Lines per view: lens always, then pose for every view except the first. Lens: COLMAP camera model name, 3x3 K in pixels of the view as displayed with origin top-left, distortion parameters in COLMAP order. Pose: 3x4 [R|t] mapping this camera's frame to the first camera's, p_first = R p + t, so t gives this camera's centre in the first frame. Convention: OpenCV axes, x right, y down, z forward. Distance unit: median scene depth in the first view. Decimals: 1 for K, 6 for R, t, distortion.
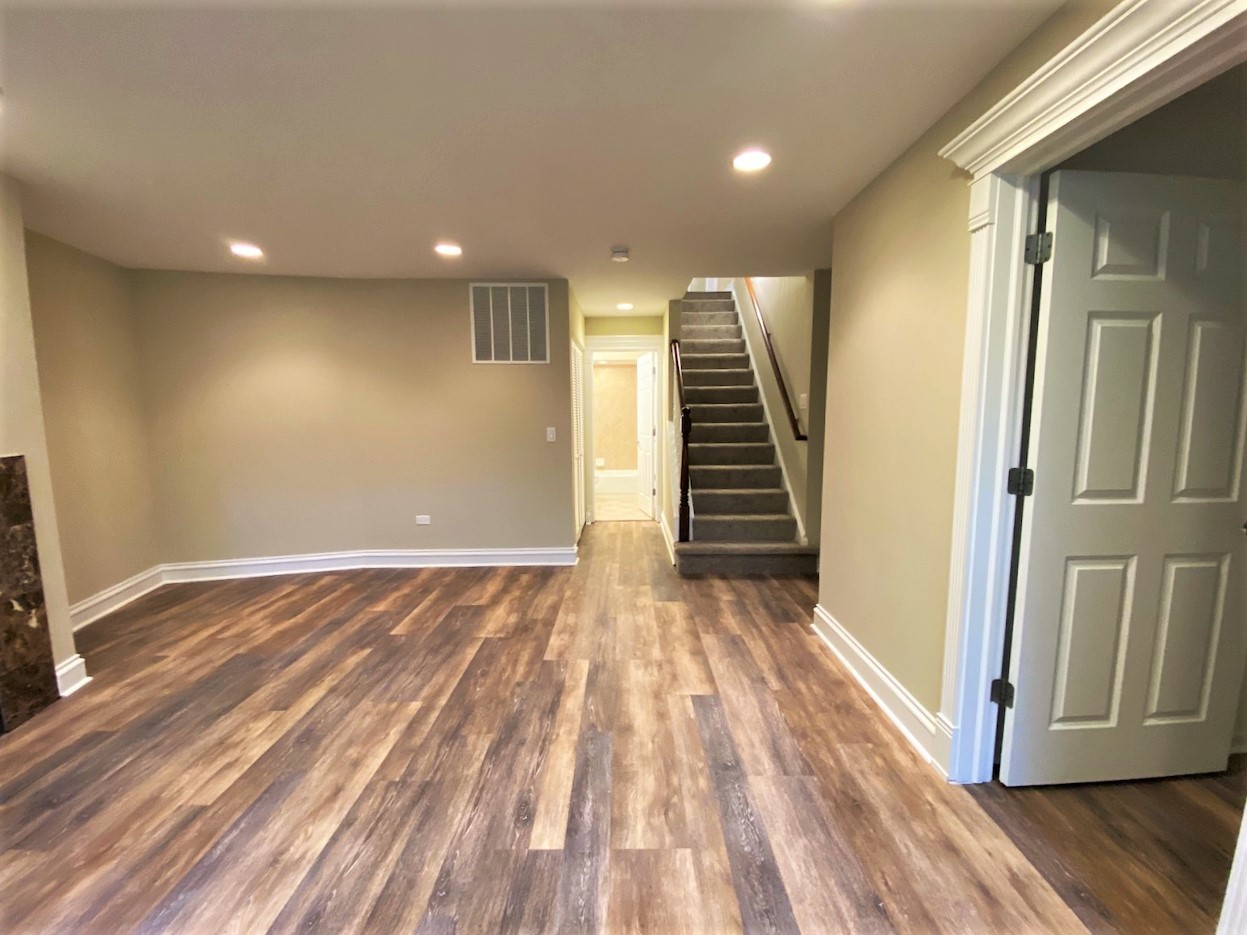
lens RADIAL K [[512.5, 0, 617.9], [0, 512.5, 471.7], [0, 0, 1]] dist [0.027506, -0.021675]
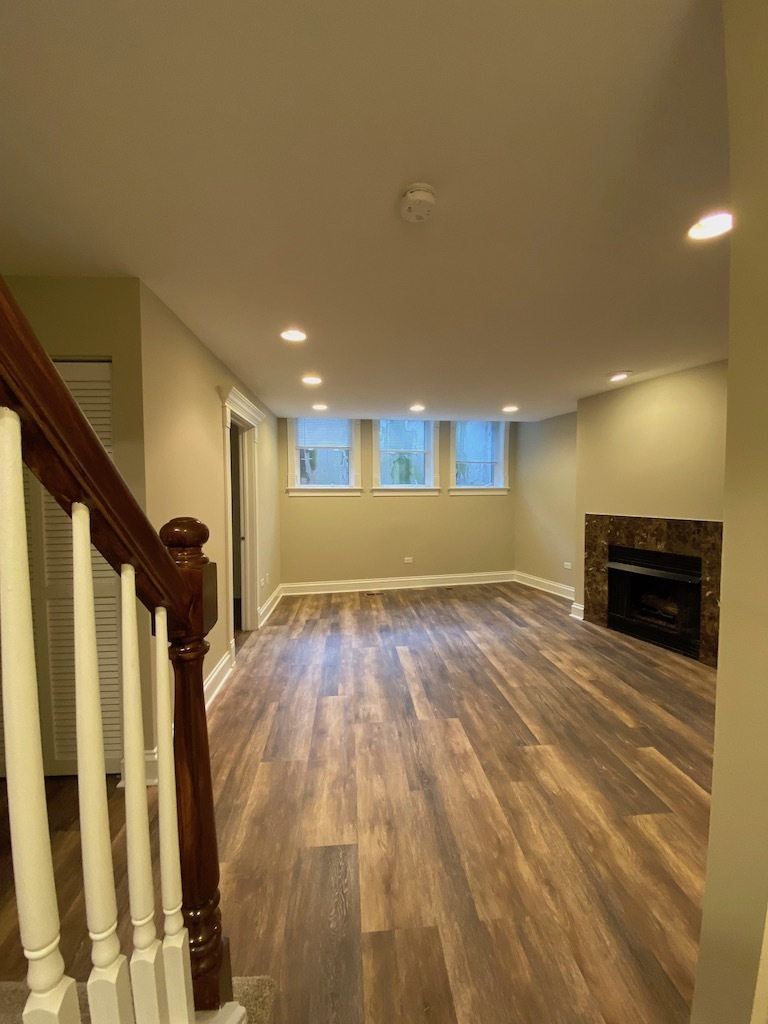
lens RADIAL K [[420.9, 0, 379.0], [0, 420.9, 510.0], [0, 0, 1]] dist [0.027506, -0.021675]
pose [[-0.996138, 0.016133, -0.086306, 0.123066], [0.001770, 0.986463, 0.163972, -0.290809], [0.087783, 0.163186, -0.982682, 2.160696]]
